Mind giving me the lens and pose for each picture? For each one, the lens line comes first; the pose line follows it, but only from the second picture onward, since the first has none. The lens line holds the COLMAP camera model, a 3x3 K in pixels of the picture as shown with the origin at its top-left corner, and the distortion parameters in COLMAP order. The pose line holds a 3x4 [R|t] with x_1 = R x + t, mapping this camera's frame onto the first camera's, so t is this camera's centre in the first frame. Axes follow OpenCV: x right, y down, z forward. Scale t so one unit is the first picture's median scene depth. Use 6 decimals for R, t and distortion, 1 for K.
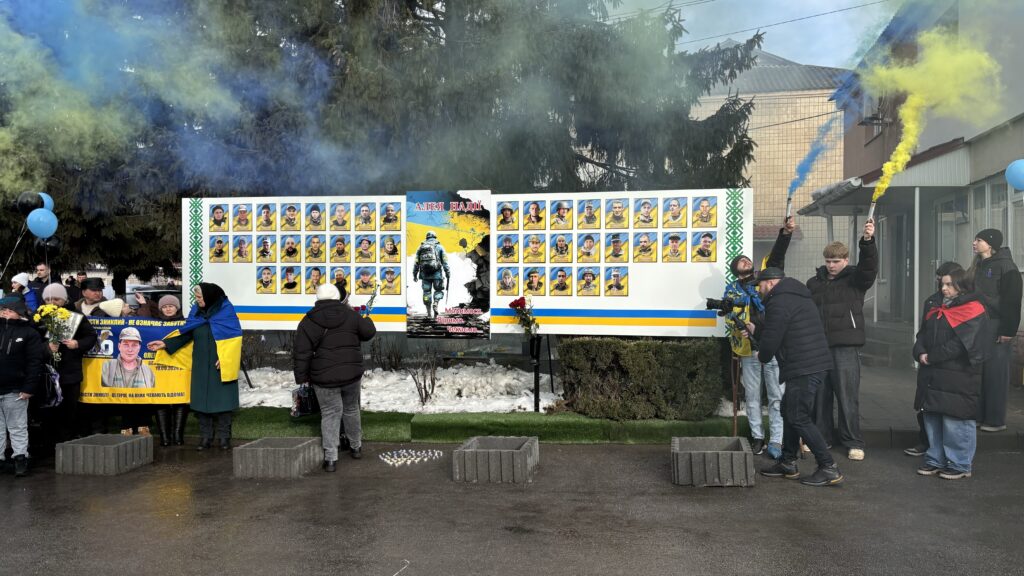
lens RADIAL K [[770.2, 0, 512.0], [0, 770.2, 288.0], [0, 0, 1]] dist [0.037572, -0.006283]
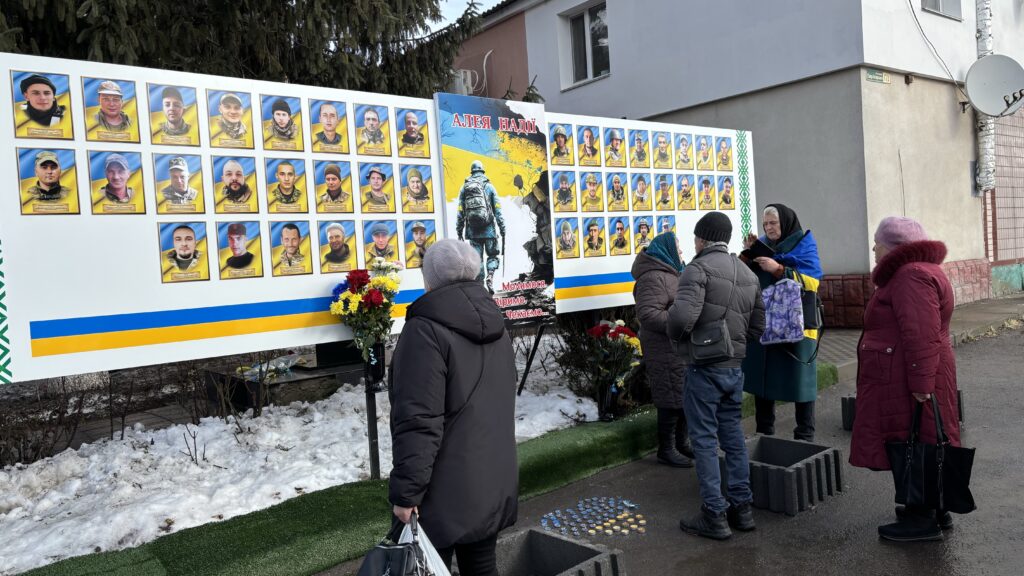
lens RADIAL K [[768.6, 0, 512.0], [0, 768.6, 288.0], [0, 0, 1]] dist [-0.000452, 0.005366]
pose [[0.639345, -0.070949, 0.765640, -0.572693], [0.067805, 0.997057, 0.035774, 0.008026], [-0.765925, 0.029042, 0.642274, 0.586987]]
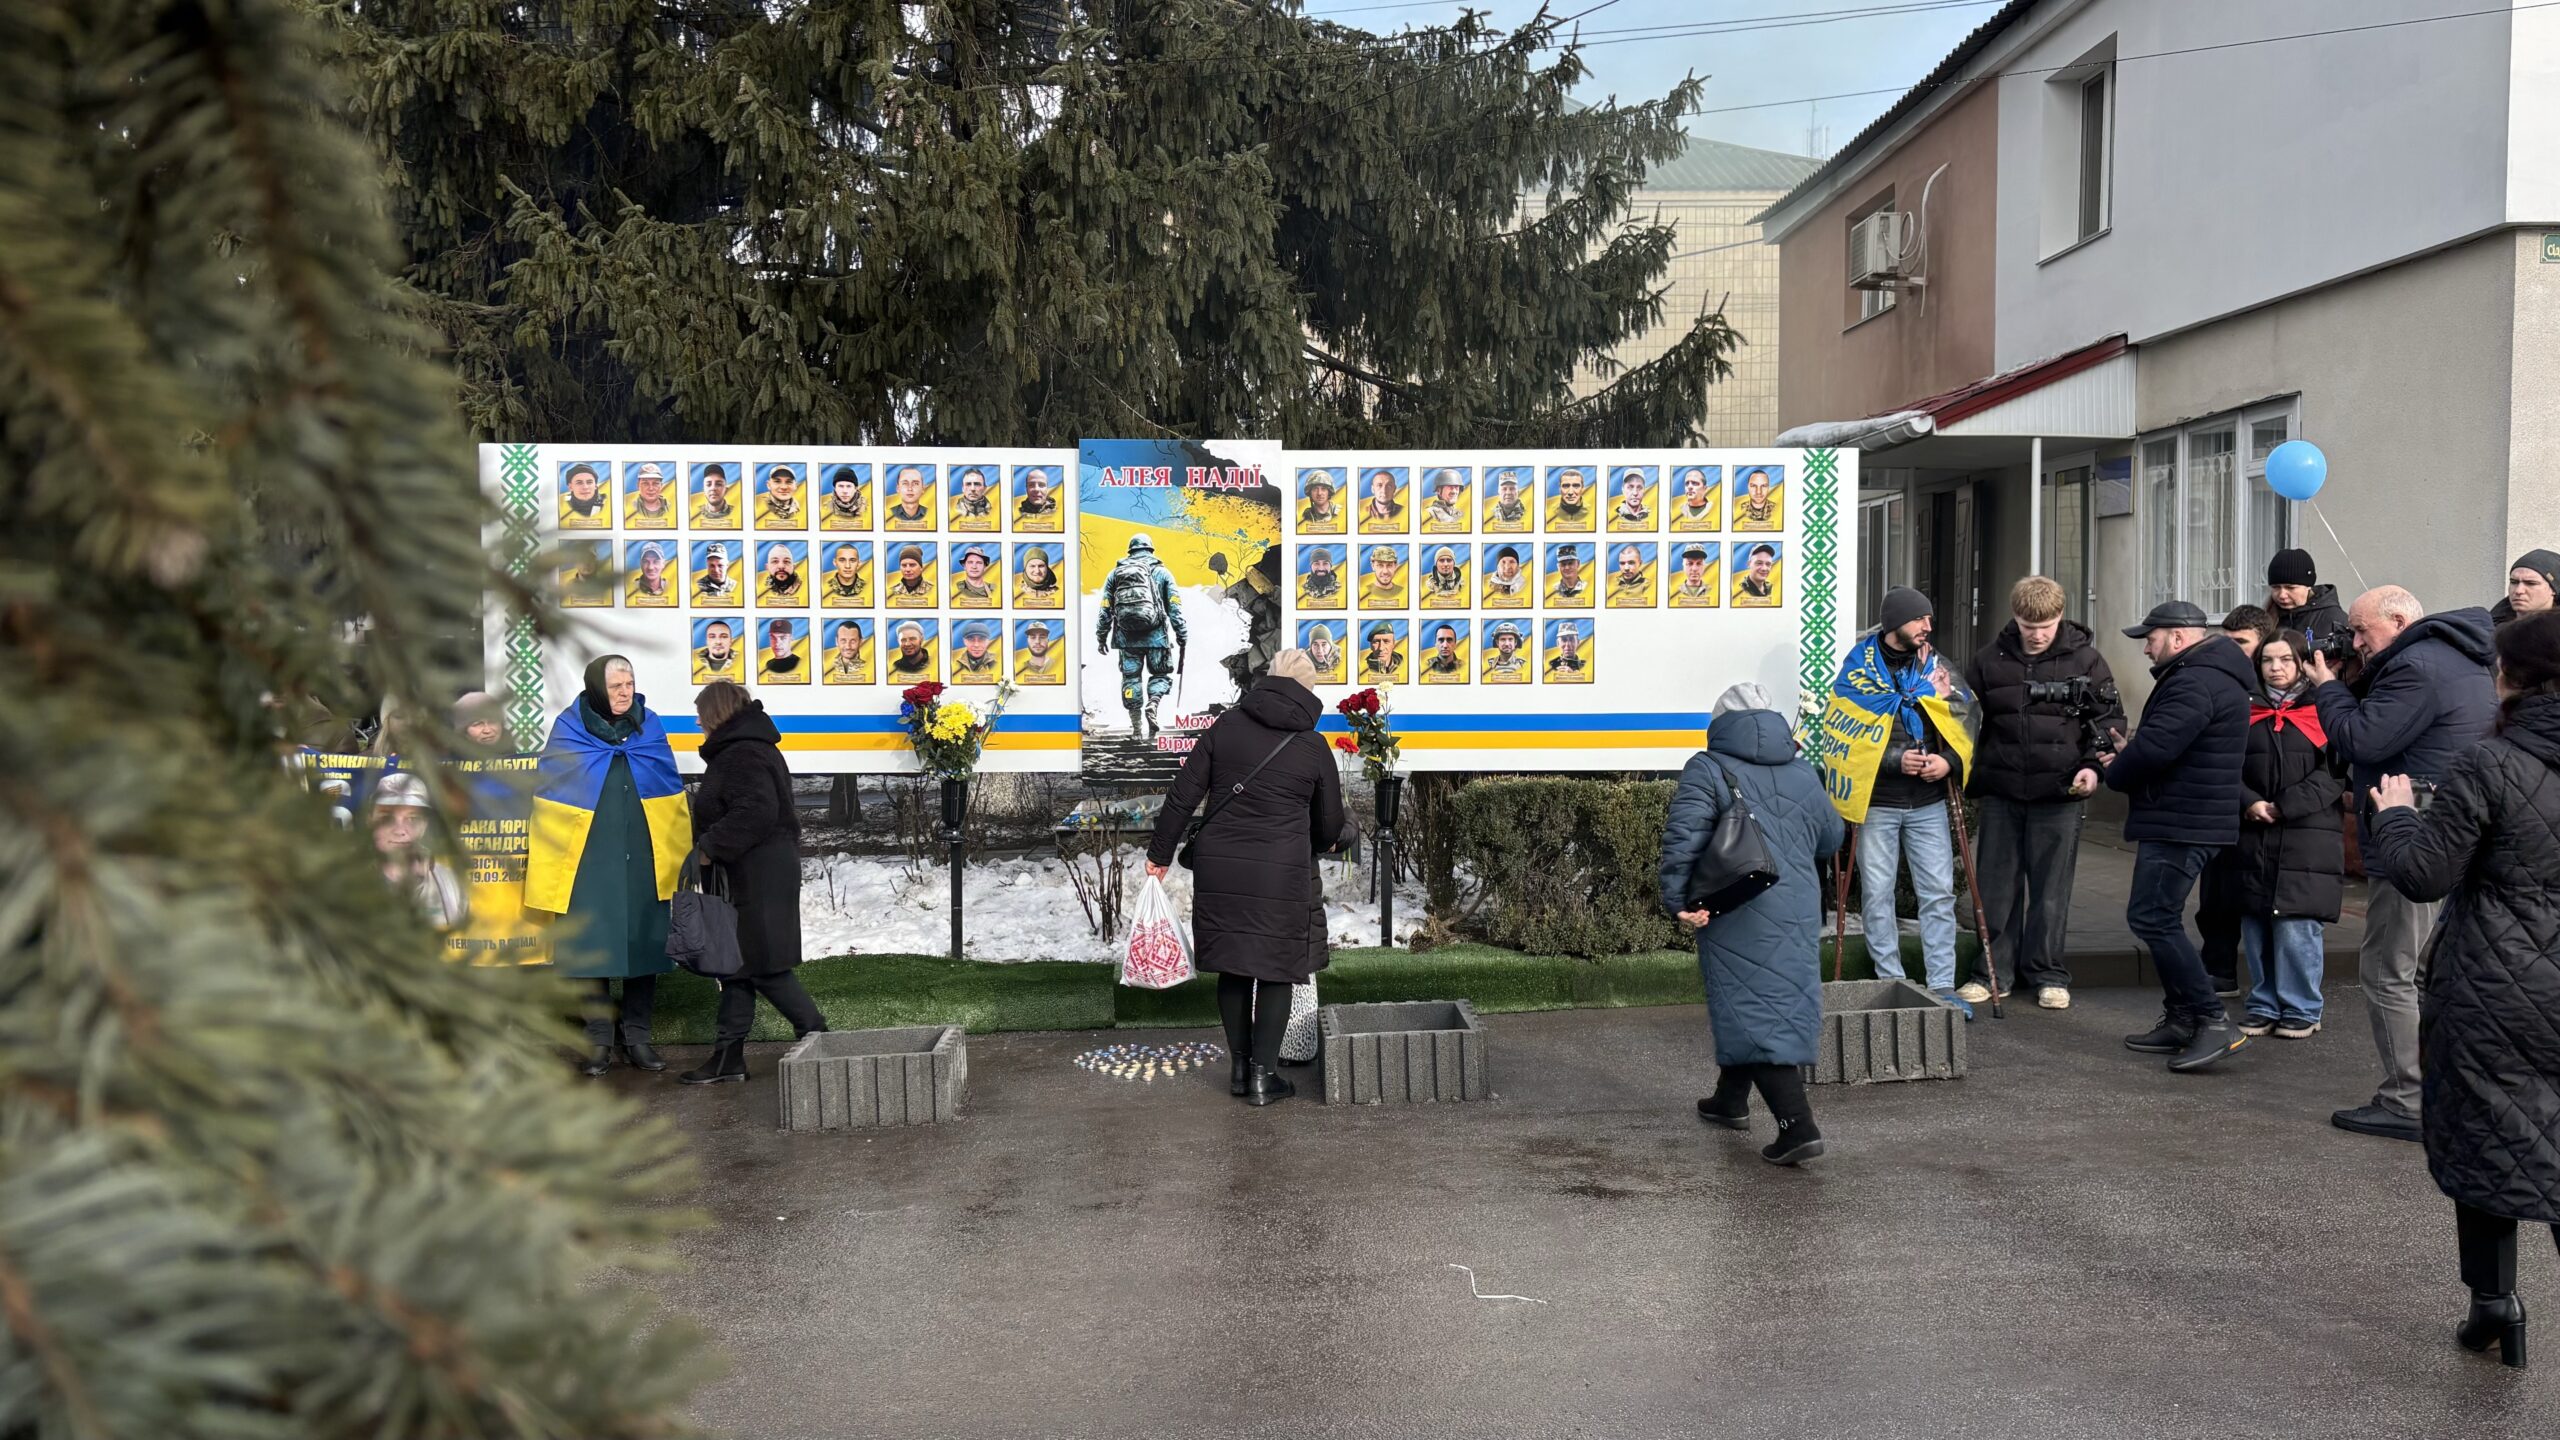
lens RADIAL K [[1925.5, 0, 1280.0], [0, 1925.5, 720.0], [0, 0, 1]] dist [0.037572, -0.006283]
pose [[0.974814, -0.014839, 0.222524, -0.269758], [0.006264, 0.999212, 0.039191, -0.012923], [-0.222931, -0.036810, 0.974139, -0.055776]]
